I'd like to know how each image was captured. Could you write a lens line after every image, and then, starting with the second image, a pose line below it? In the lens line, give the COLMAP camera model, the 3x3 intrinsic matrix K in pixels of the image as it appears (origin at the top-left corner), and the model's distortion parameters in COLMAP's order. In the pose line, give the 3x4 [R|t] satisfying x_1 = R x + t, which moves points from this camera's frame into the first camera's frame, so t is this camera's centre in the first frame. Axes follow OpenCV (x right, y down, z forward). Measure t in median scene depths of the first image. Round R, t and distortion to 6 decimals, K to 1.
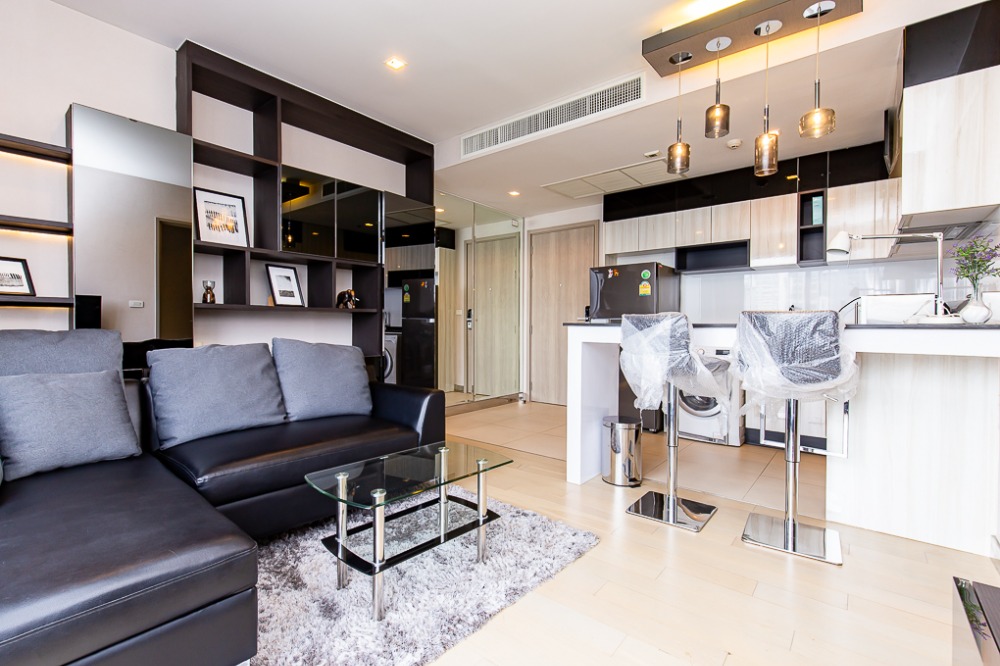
lens RADIAL K [[459.0, 0, 491.6], [0, 459.0, 333.9], [0, 0, 1]] dist [0.002731, 0.000125]
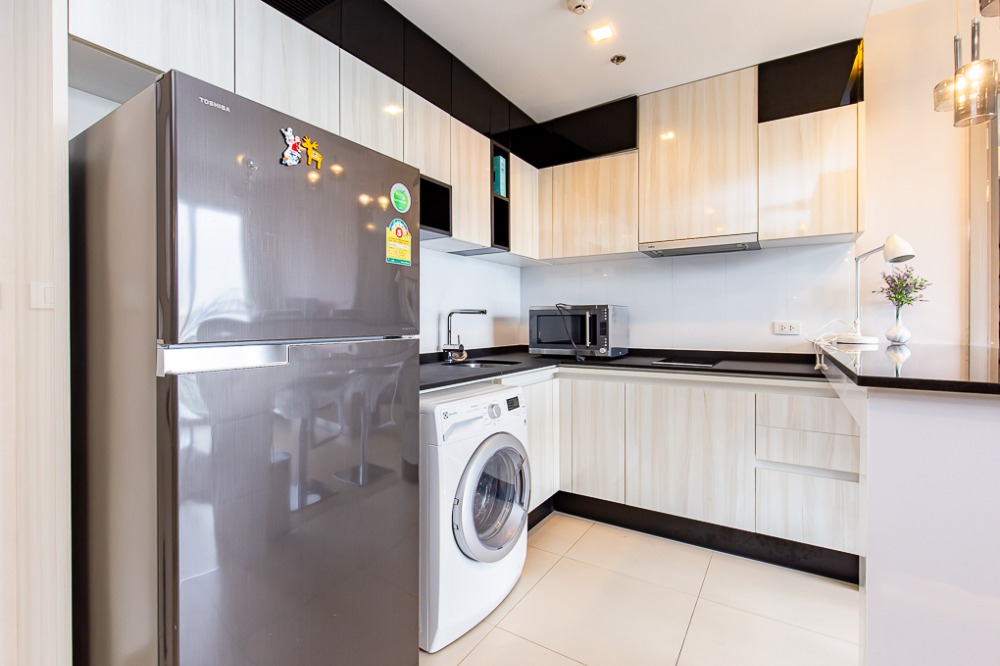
lens RADIAL K [[452.1, 0, 486.4], [0, 452.1, 323.0], [0, 0, 1]] dist [0.000145, 0.000030]
pose [[-0.125228, -0.011979, 0.992056, 0.019713], [0.014327, 0.999801, 0.013881, -0.049625], [-0.992025, 0.015951, -0.125032, 1.026412]]
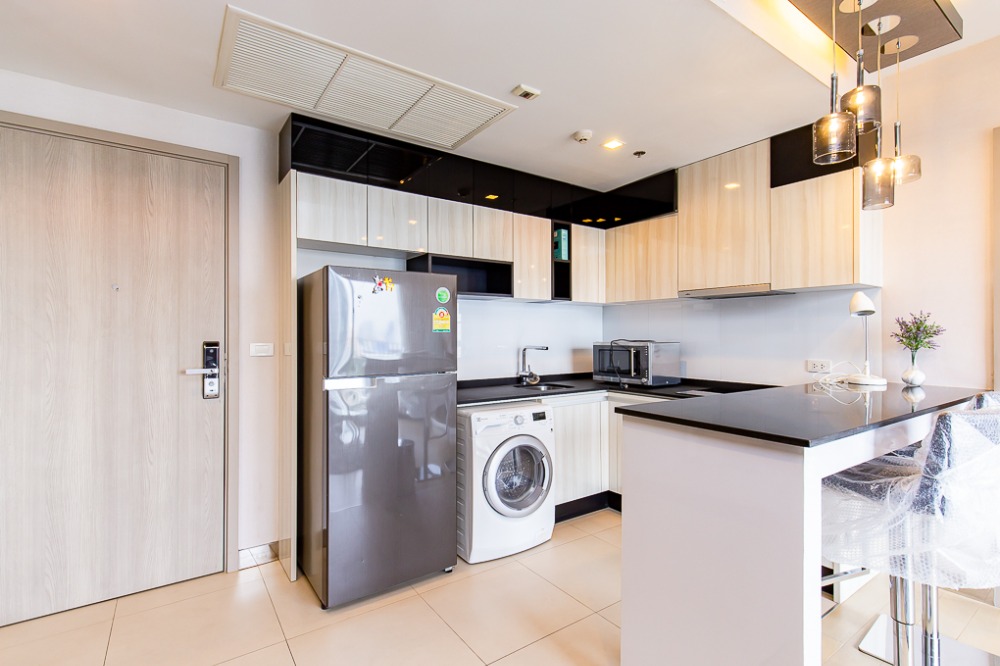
lens RADIAL K [[459.0, 0, 491.6], [0, 459.0, 333.9], [0, 0, 1]] dist [0.002731, 0.000125]
pose [[0.259510, -0.008565, 0.965702, -0.203205], [0.017237, 0.999842, 0.004236, -0.087402], [-0.965587, 0.015547, 0.259617, 0.832447]]
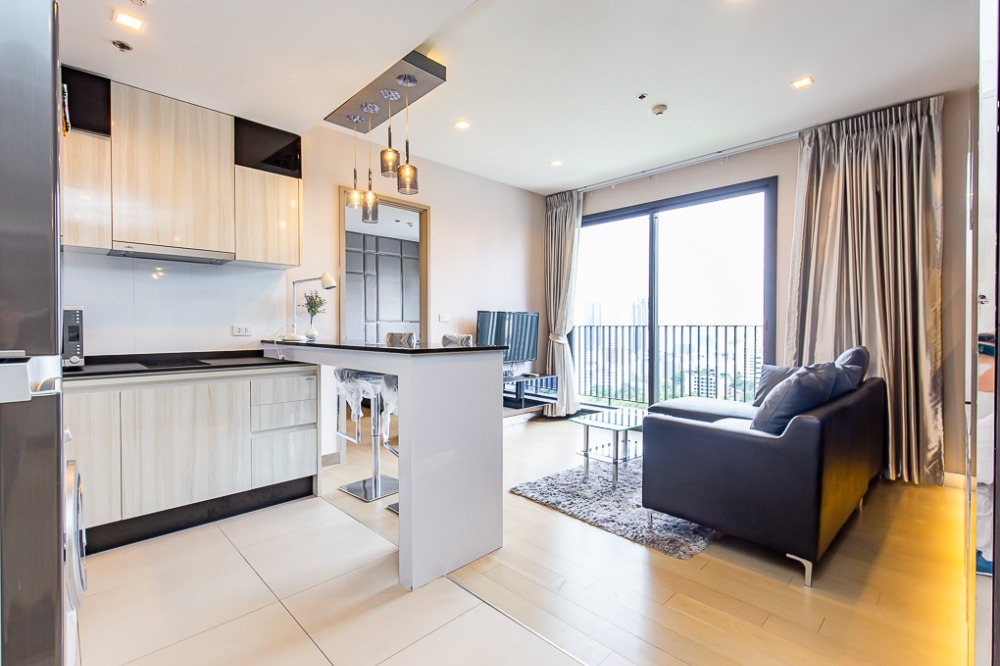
lens RADIAL K [[453.3, 0, 500.0], [0, 453.3, 333.0], [0, 0, 1]] dist [0.000539, -0.000037]
pose [[-0.996522, -0.009697, 0.082762, 0.073805], [-0.006937, 0.999412, 0.033574, -0.053104], [-0.083039, 0.032883, -0.996004, 1.285912]]
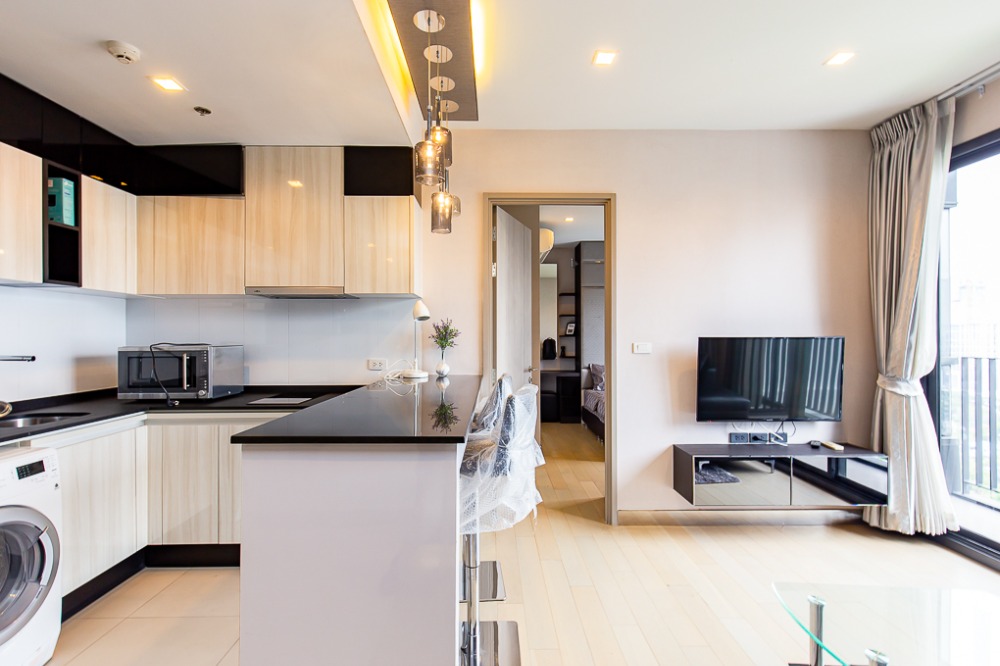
lens RADIAL K [[459.0, 0, 491.6], [0, 459.0, 333.9], [0, 0, 1]] dist [0.002731, 0.000125]
pose [[-0.653257, -0.006274, 0.757111, -0.122248], [0.006150, 0.999889, 0.013592, -0.088379], [-0.757112, 0.013536, -0.653145, 0.897431]]
